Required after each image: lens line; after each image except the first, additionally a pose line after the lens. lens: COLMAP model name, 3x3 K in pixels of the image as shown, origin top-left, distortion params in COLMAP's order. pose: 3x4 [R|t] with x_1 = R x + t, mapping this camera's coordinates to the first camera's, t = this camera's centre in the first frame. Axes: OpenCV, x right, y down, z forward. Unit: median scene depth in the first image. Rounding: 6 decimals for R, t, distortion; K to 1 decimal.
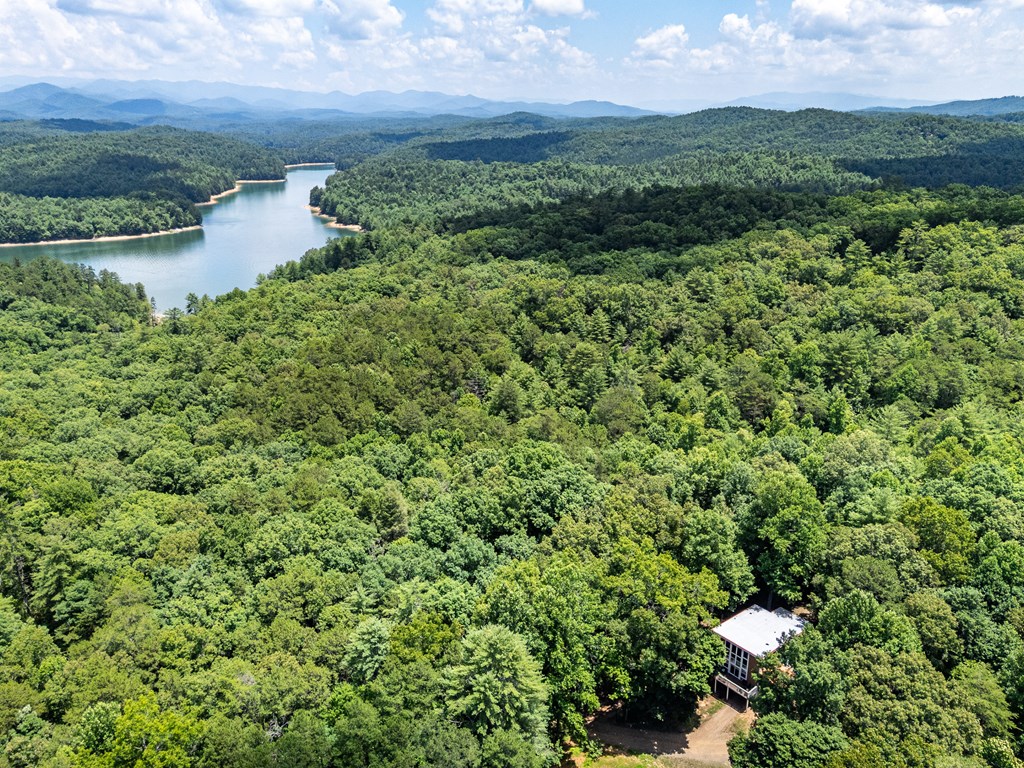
lens RADIAL K [[754.2, 0, 513.6], [0, 754.2, 385.5], [0, 0, 1]] dist [0.087791, -0.079744]
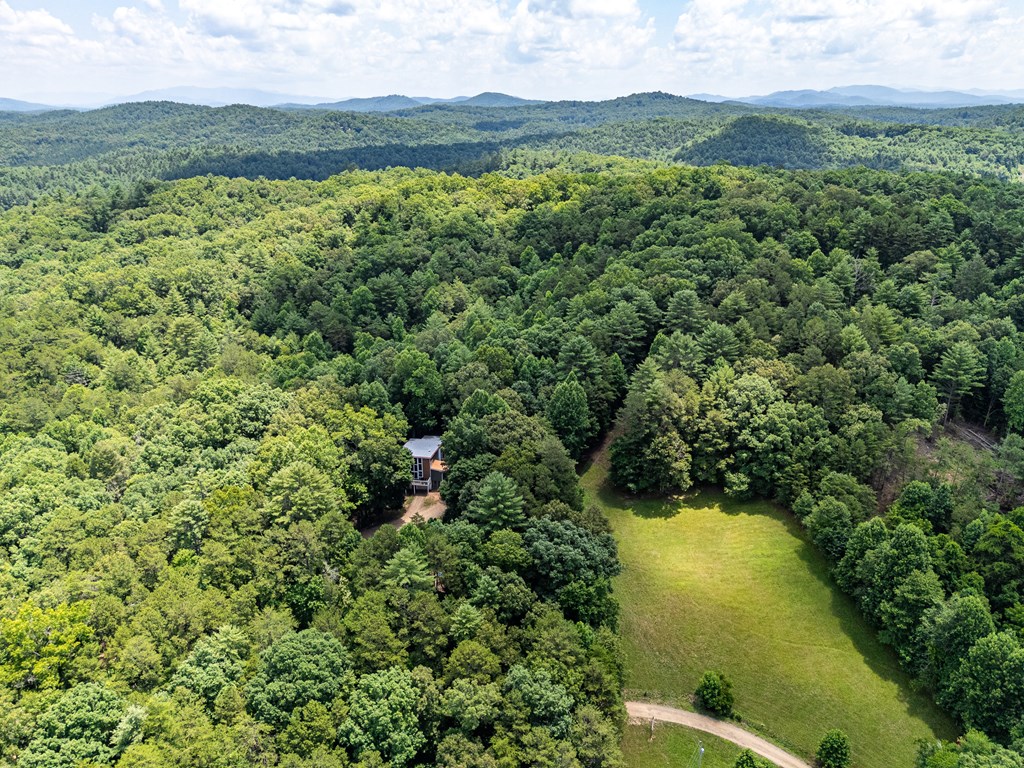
lens RADIAL K [[754.2, 0, 513.6], [0, 754.2, 385.5], [0, 0, 1]] dist [0.087791, -0.079744]
pose [[0.771297, -0.226982, 0.594626, -0.205026], [0.223769, 0.971311, 0.080517, 0.056398], [-0.595843, 0.070956, 0.799961, -0.171661]]
